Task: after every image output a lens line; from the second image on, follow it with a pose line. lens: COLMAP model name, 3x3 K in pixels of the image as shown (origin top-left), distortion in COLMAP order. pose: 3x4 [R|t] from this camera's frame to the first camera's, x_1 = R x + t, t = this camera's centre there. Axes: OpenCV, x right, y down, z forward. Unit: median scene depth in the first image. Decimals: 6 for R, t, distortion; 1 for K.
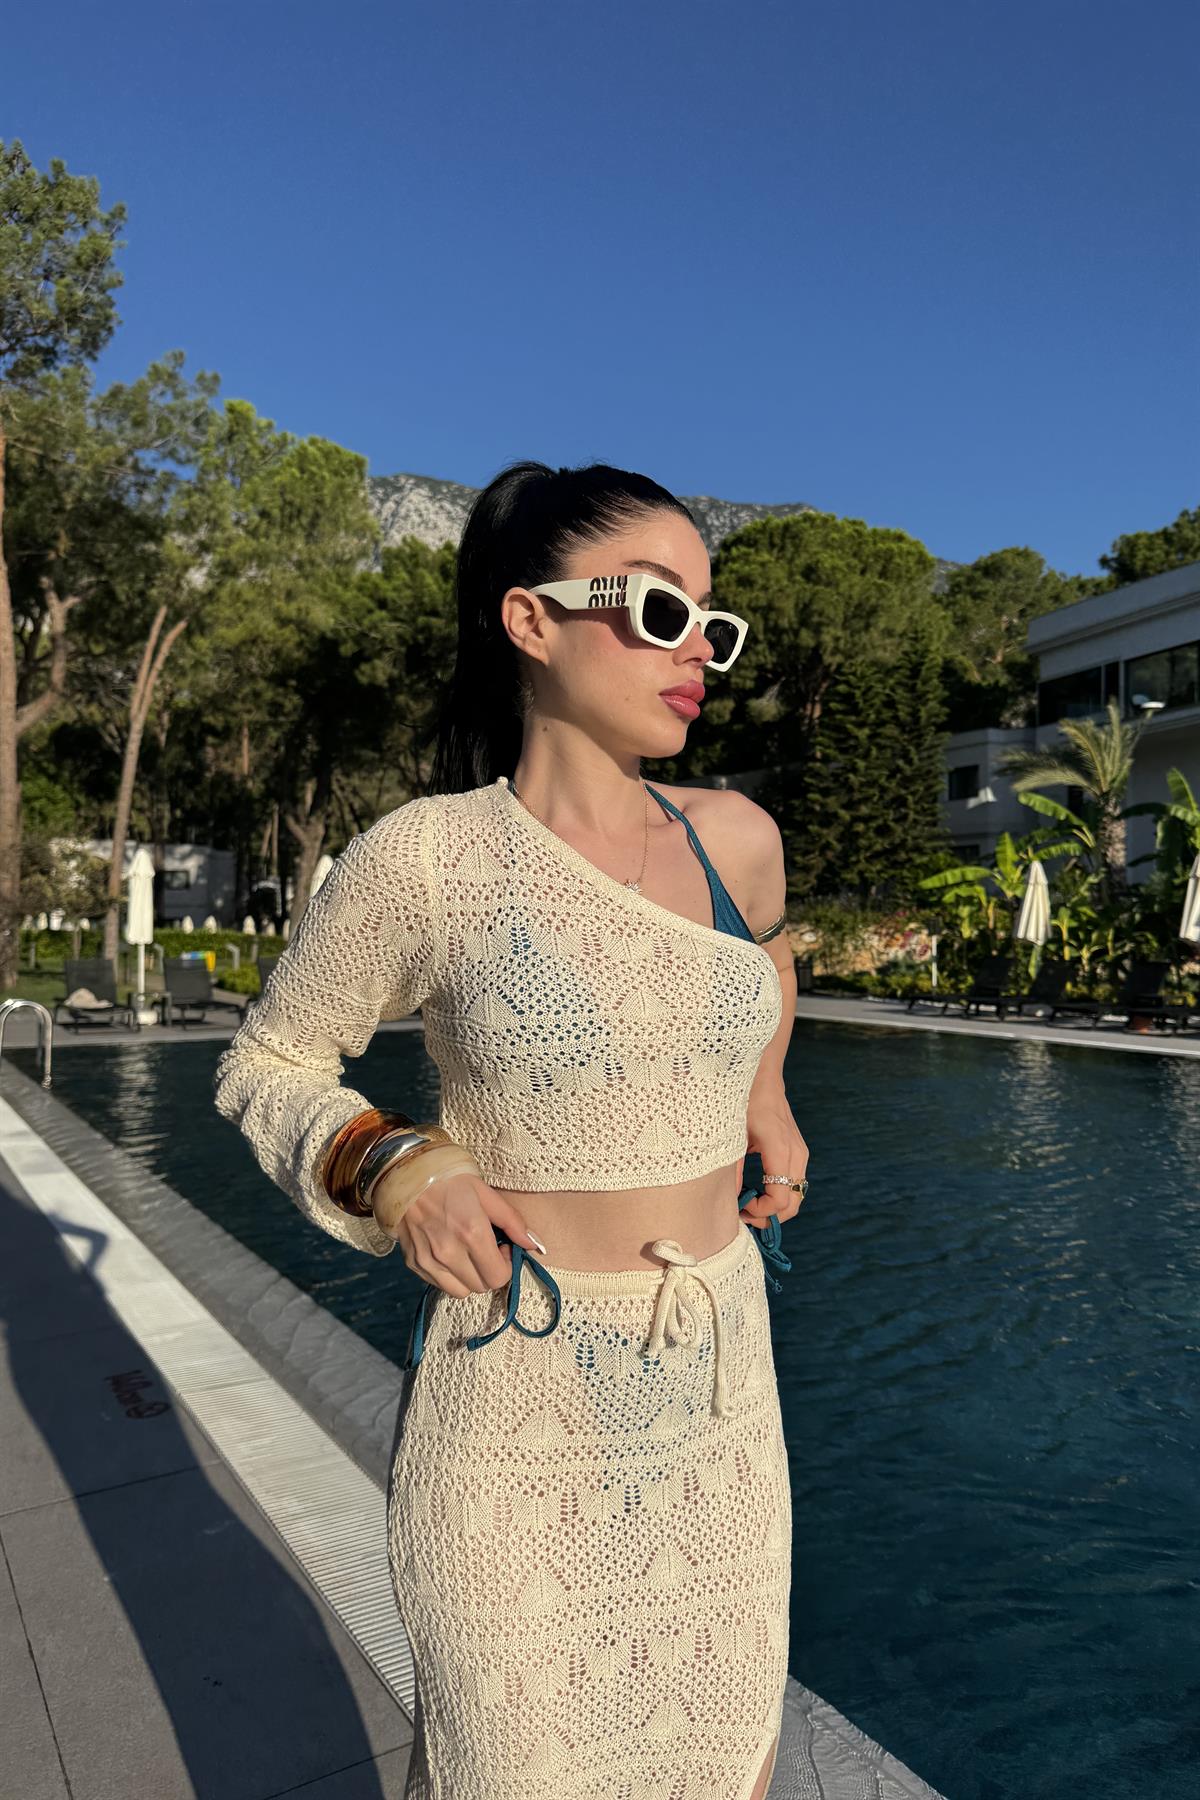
lens RADIAL K [[1252.3, 0, 652.7], [0, 1252.3, 895.8], [0, 0, 1]] dist [0.053996, -0.000527]
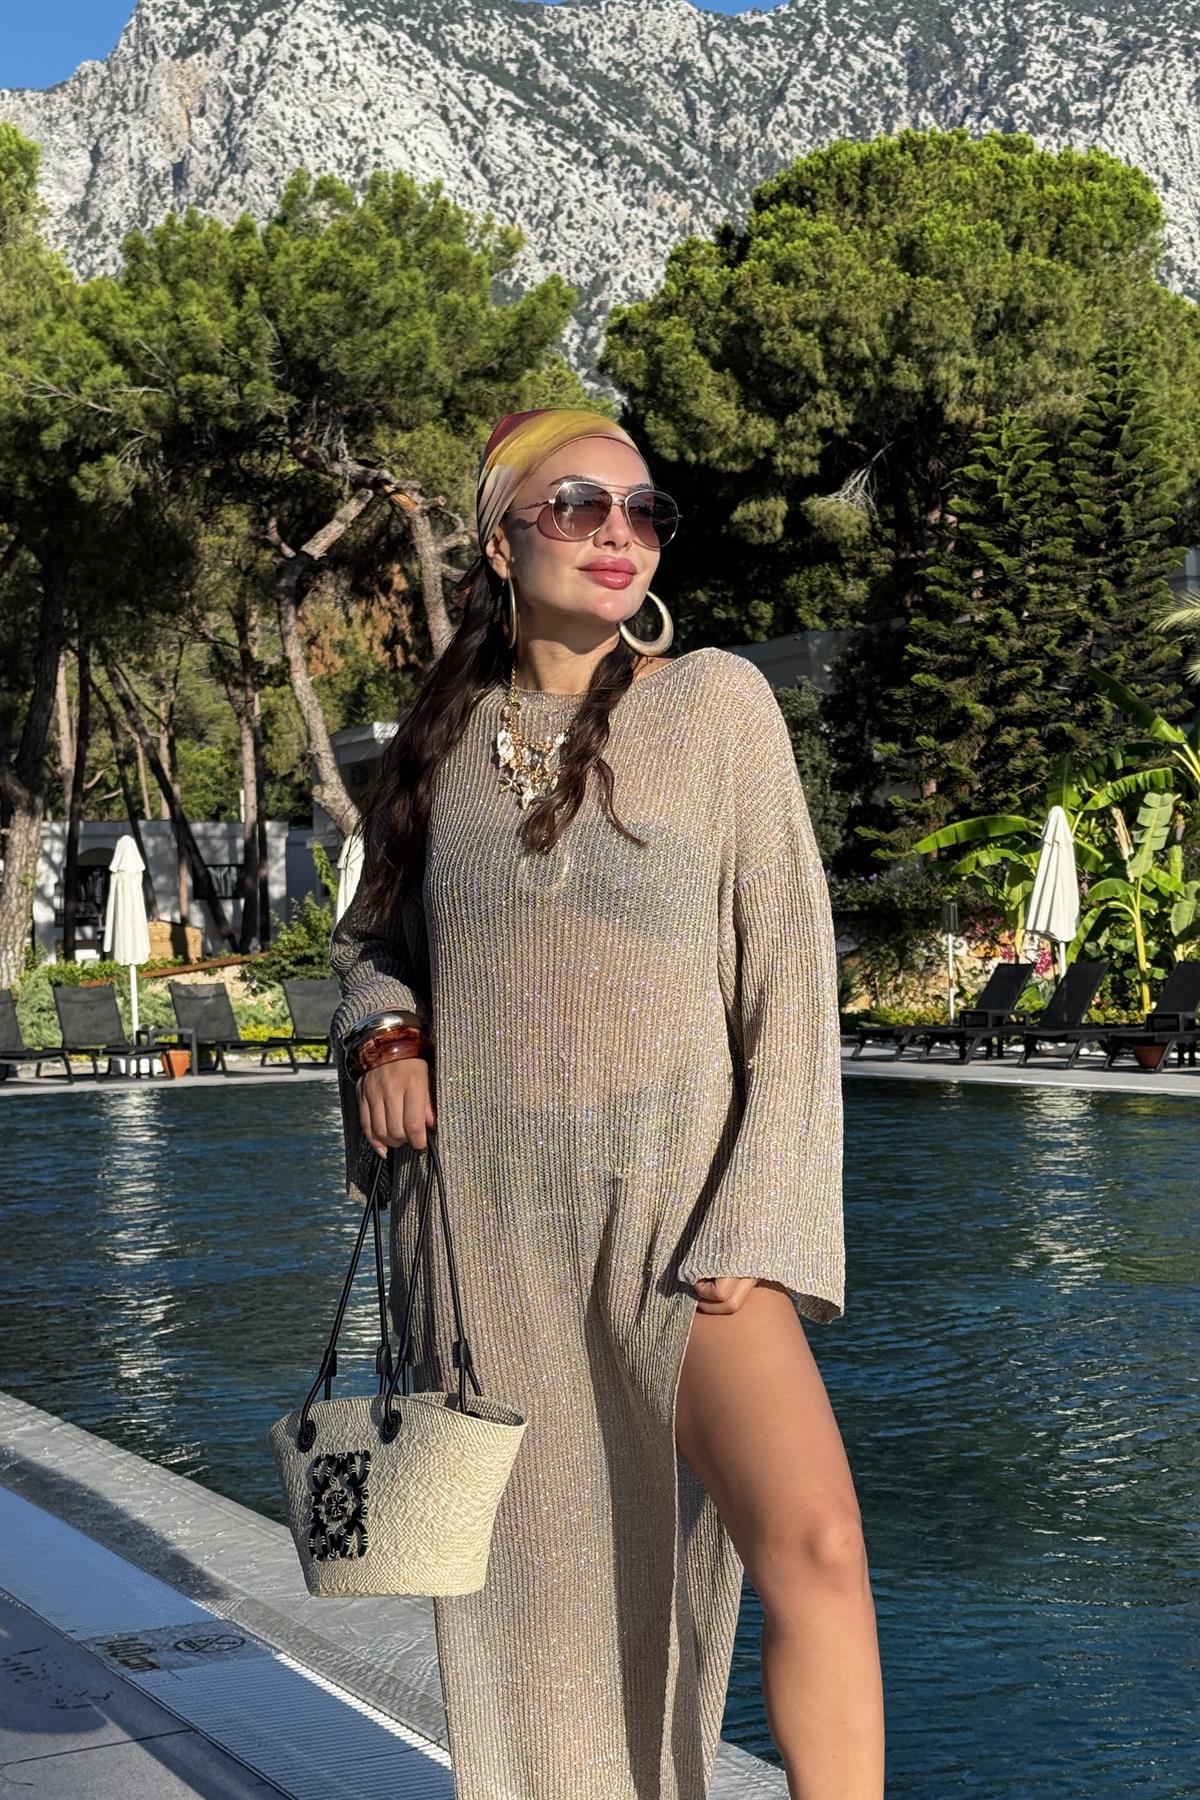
lens RADIAL K [[2786.0, 0, 592.3], [0, 2786.0, 1014.4], [0, 0, 1]] dist [0.093929, -0.195844]
pose [[0.994100, -0.024215, -0.105734, 0.108708], [0.029455, 0.998399, 0.048279, 0.000100], [0.104395, -0.051109, 0.993222, -0.187636]]
